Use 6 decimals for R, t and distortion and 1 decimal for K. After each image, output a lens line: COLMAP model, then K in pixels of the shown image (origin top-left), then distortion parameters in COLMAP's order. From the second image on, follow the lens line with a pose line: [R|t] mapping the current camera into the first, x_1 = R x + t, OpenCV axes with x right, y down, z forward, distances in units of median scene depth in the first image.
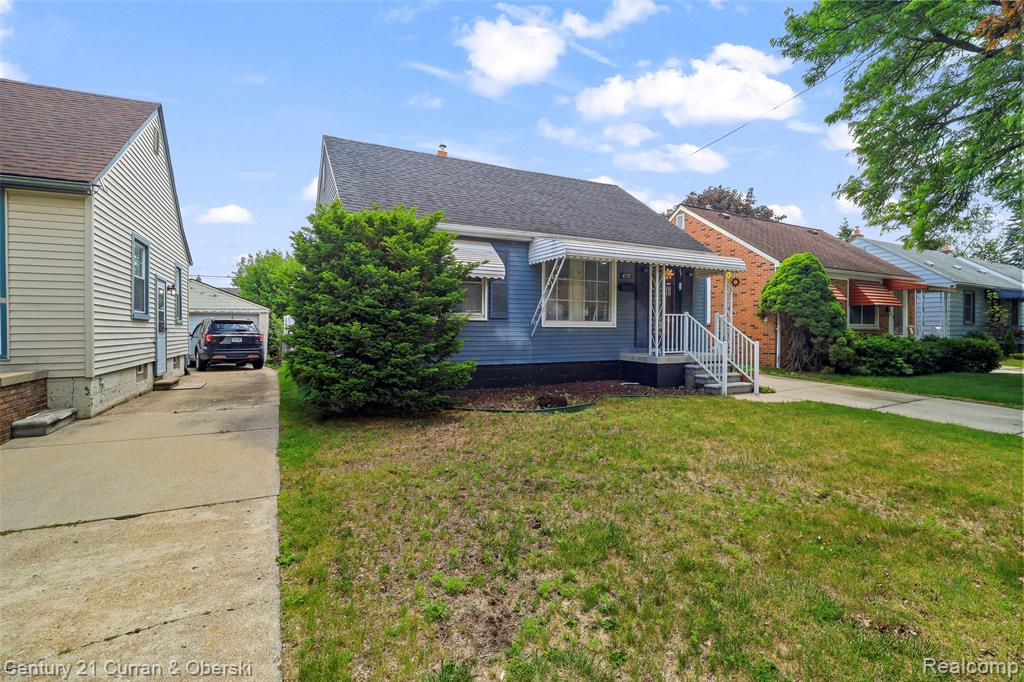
lens RADIAL K [[472.9, 0, 511.9], [0, 472.9, 335.5], [0, 0, 1]] dist [-0.029945, 0.000171]
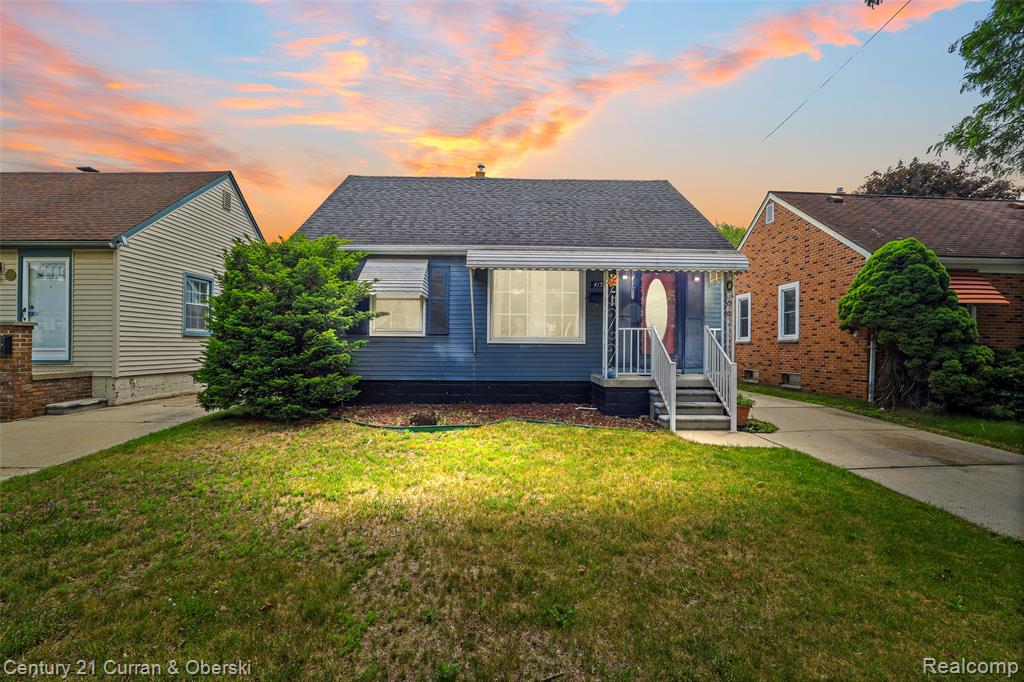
lens RADIAL K [[472.5, 0, 512.0], [0, 472.5, 341.0], [0, 0, 1]] dist [-0.030057, 0.000567]
pose [[0.902265, 0.001034, -0.431182, 0.505738], [-0.011315, 0.999709, -0.021281, -0.002425], [0.431034, 0.024080, 0.902014, 0.155751]]
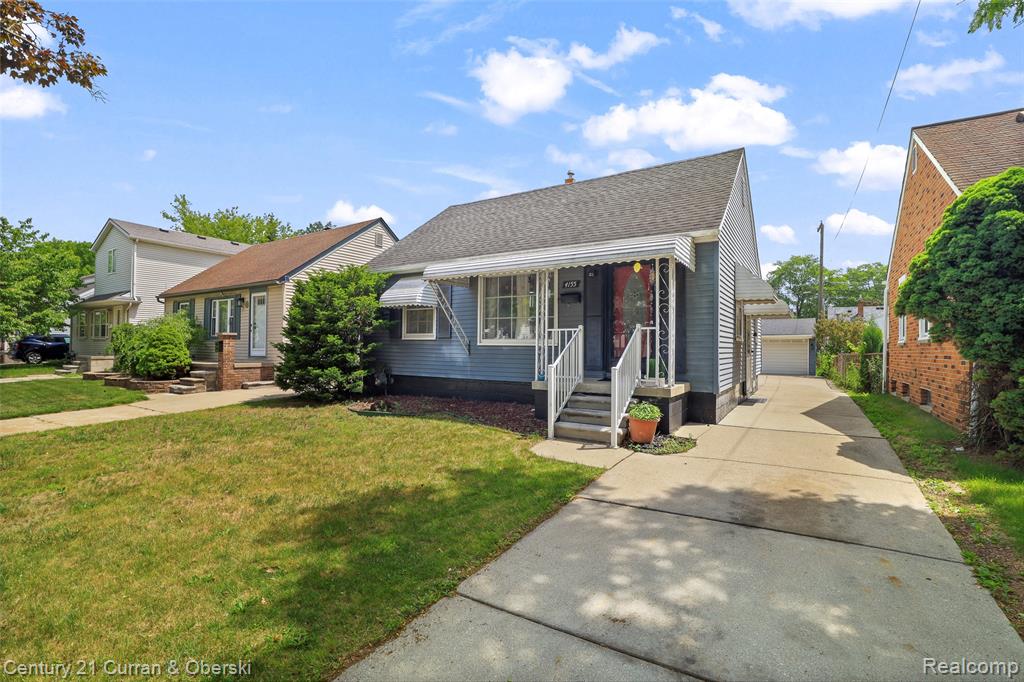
lens RADIAL K [[472.5, 0, 512.0], [0, 472.5, 341.0], [0, 0, 1]] dist [-0.030057, 0.000567]
pose [[0.496792, -0.008801, -0.867825, 0.979885], [-0.022183, 0.999493, -0.022836, -0.005335], [0.867586, 0.030596, 0.496345, 0.532362]]
